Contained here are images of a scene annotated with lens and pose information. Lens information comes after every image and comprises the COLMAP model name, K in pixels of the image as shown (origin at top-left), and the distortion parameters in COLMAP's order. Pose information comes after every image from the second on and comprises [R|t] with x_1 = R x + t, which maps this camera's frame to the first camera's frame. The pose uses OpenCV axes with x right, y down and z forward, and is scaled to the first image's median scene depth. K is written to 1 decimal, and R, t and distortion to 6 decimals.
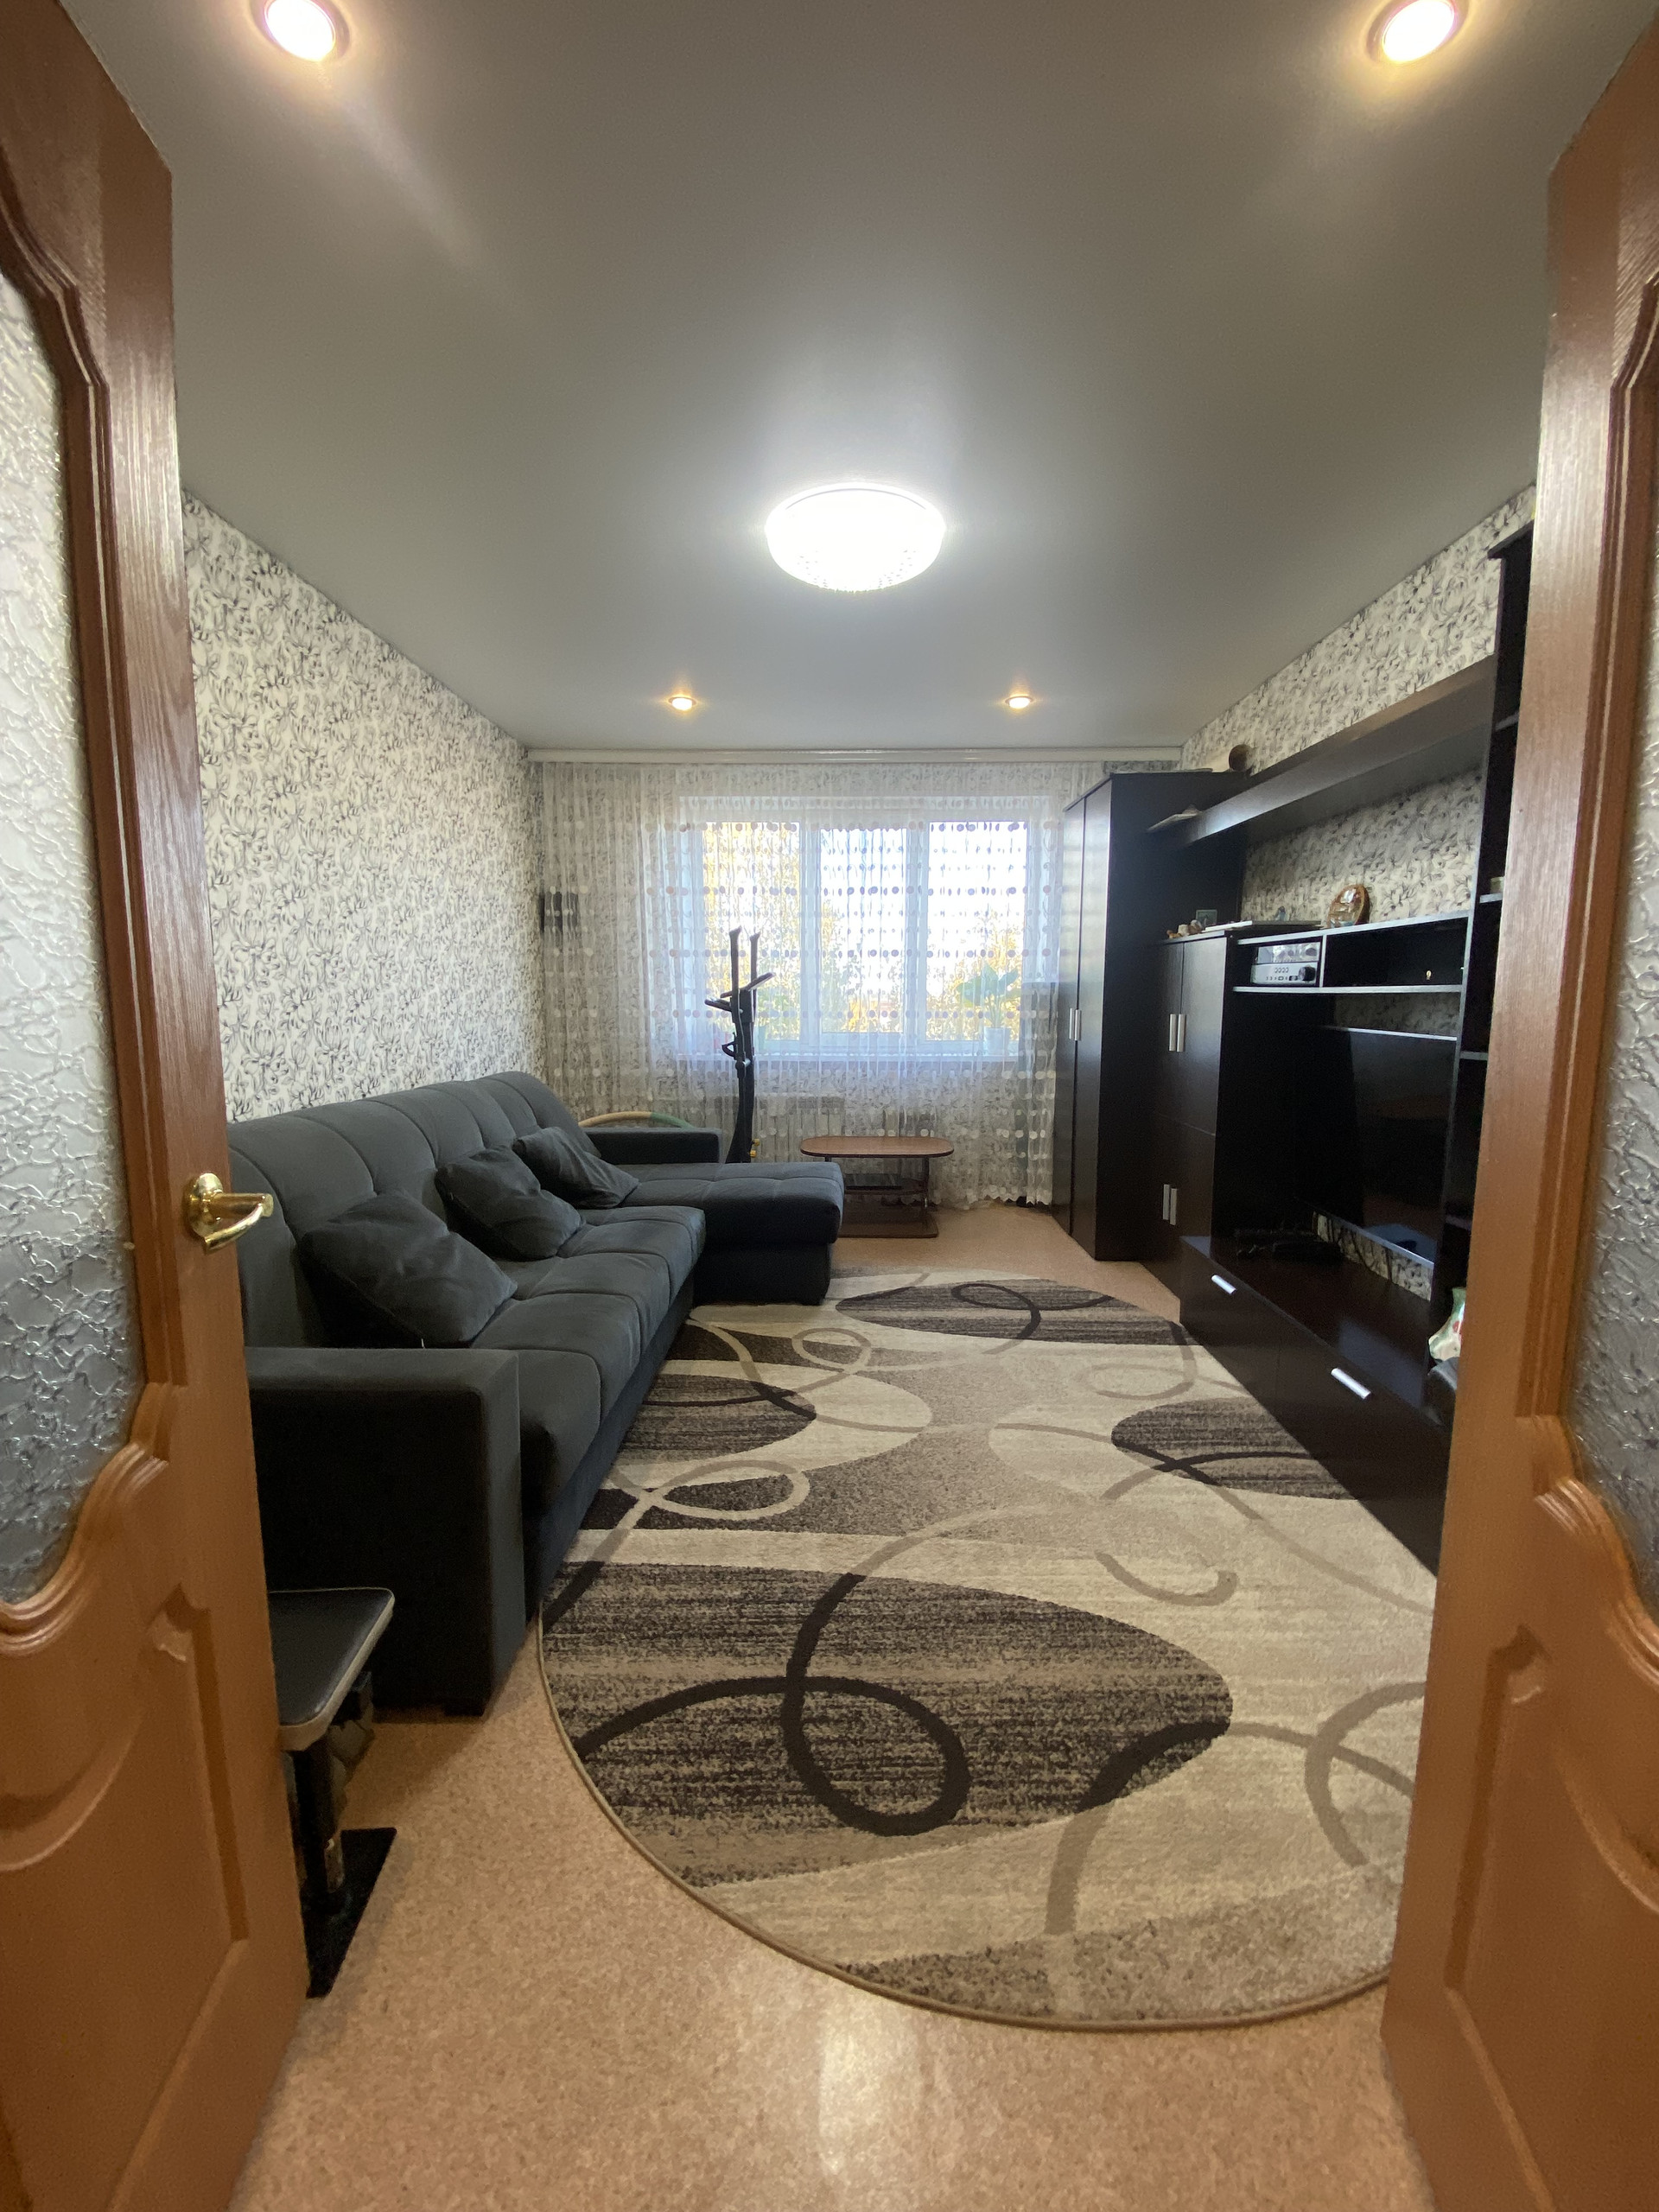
lens RADIAL K [[923.1, 0, 829.8], [0, 923.1, 1107.5], [0, 0, 1]] dist [0.000710, -0.014415]
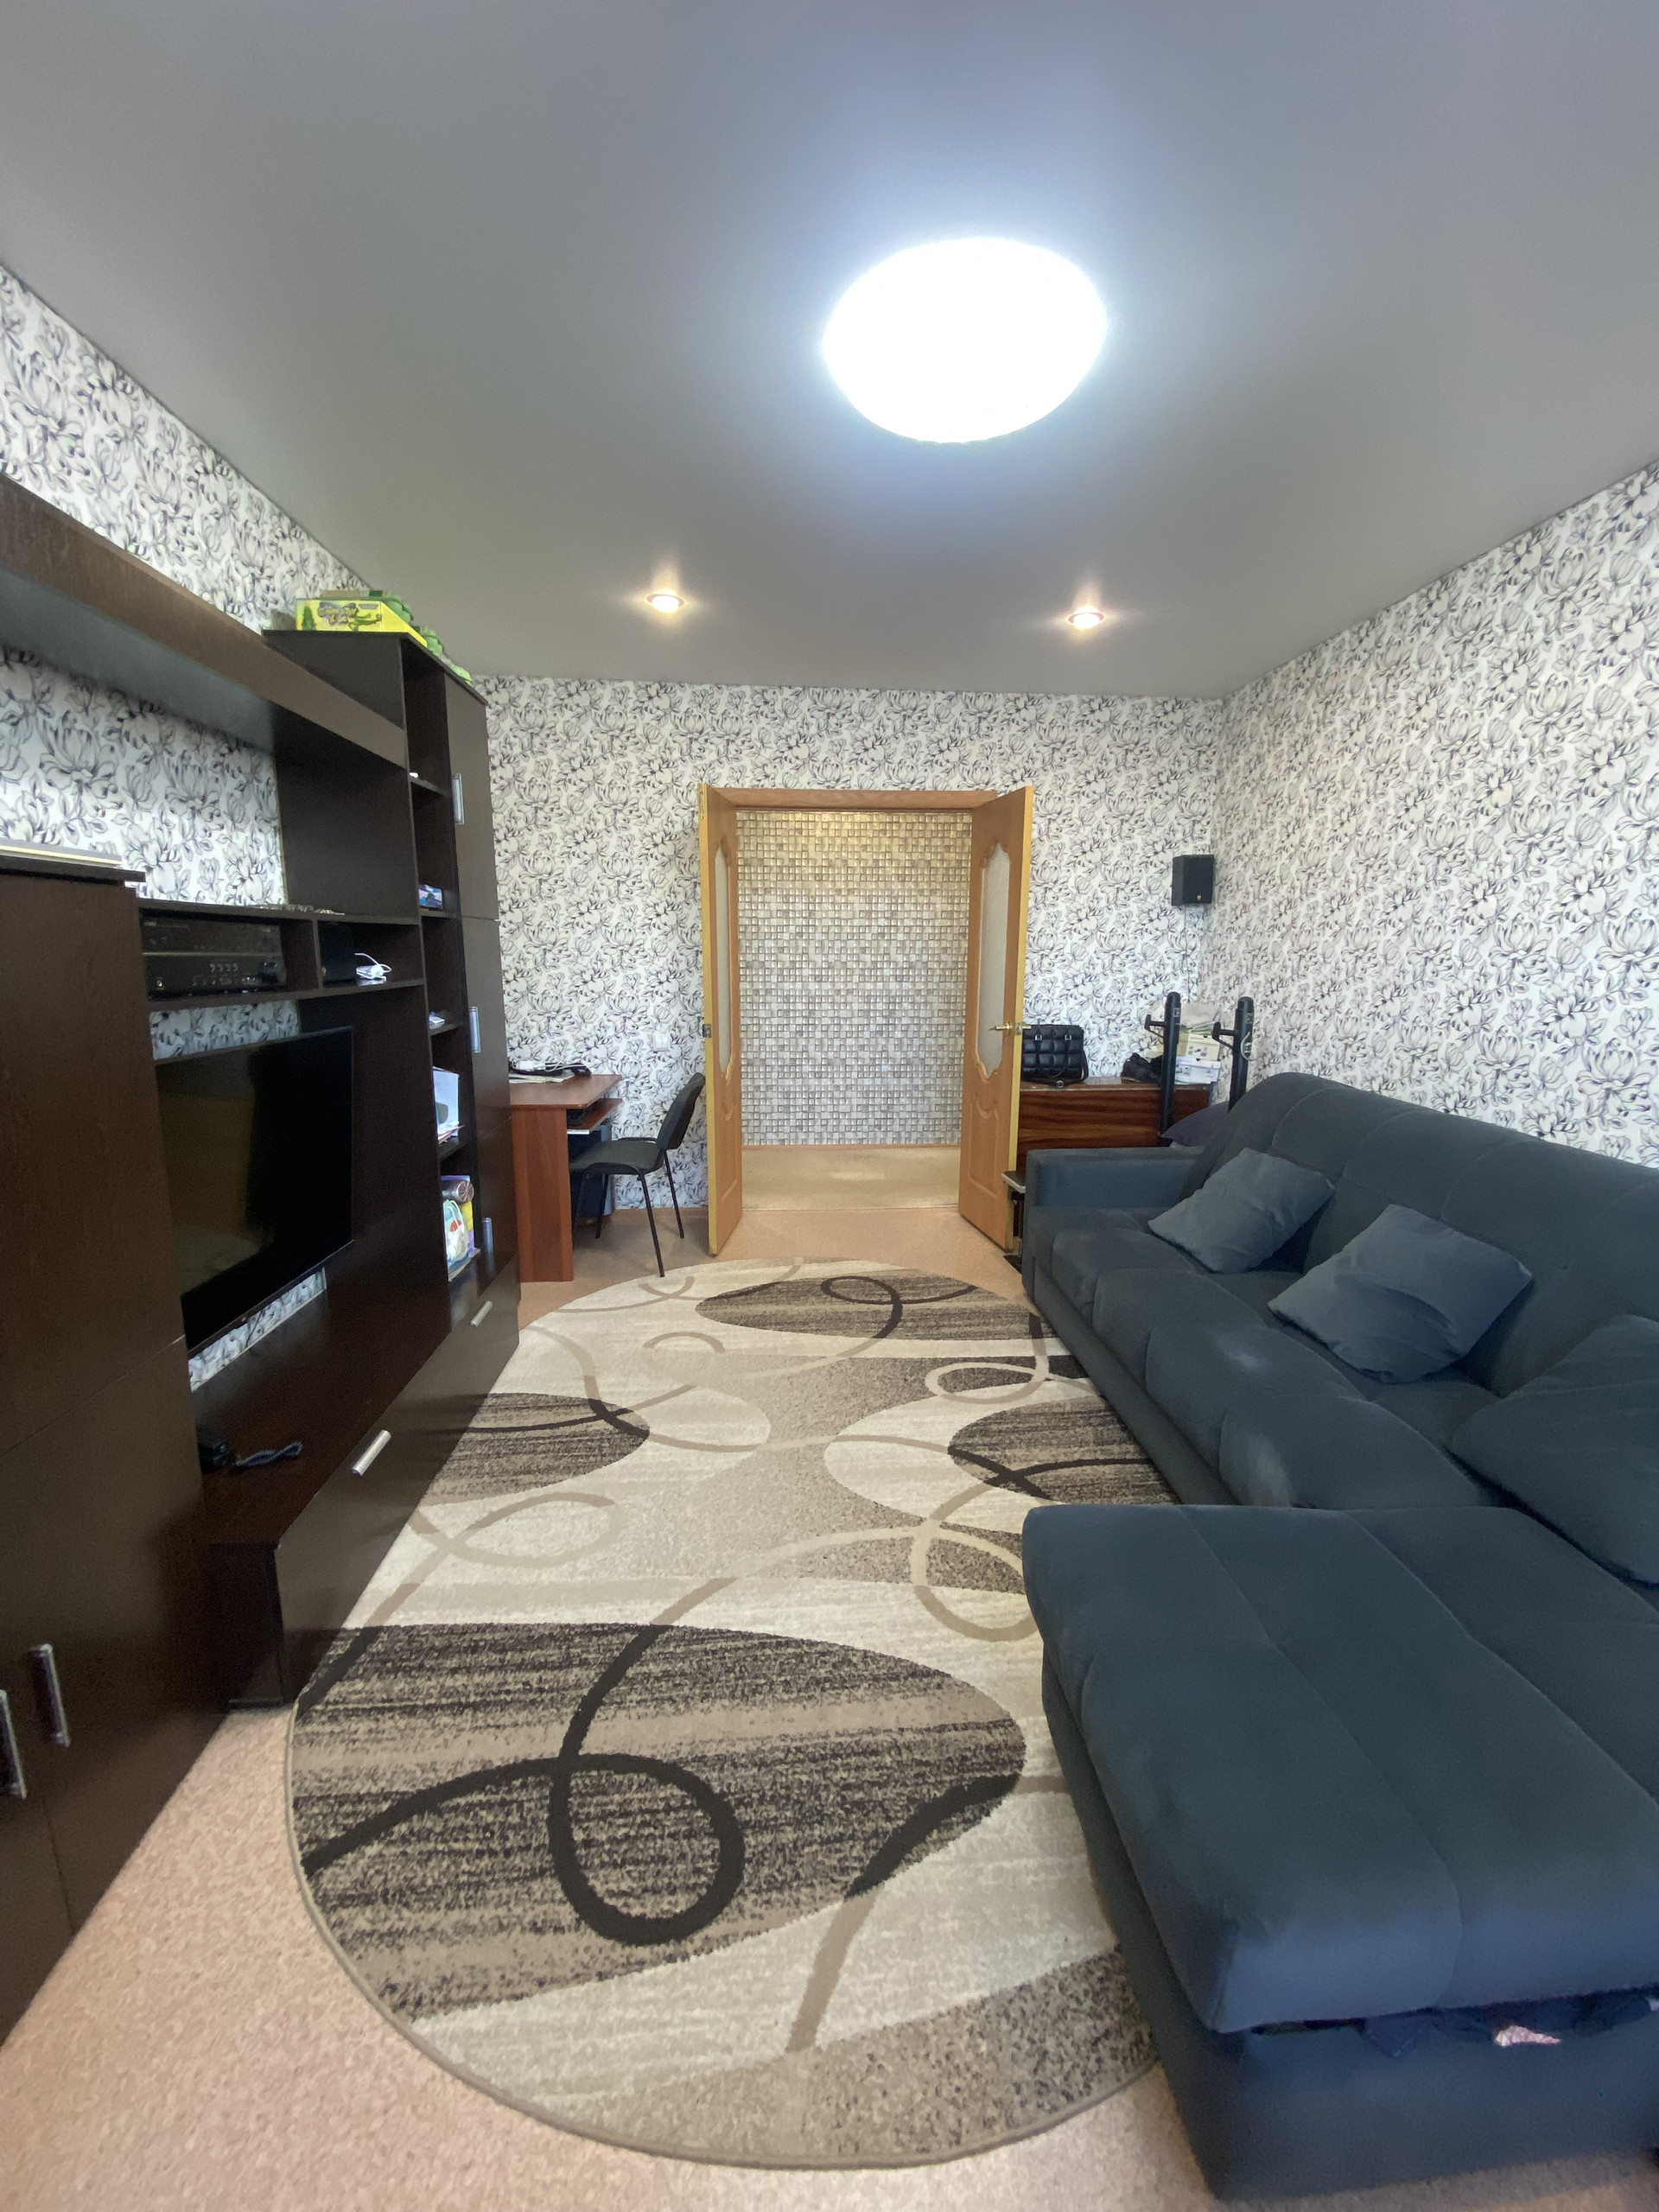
lens RADIAL K [[923.1, 0, 826.0], [0, 923.1, 1110.5], [0, 0, 1]] dist [0.000710, -0.014415]
pose [[-0.997147, 0.005195, -0.075305, 0.200870], [-0.016942, 0.956773, 0.290341, -0.299165], [0.073558, 0.290788, -0.953956, 2.030448]]
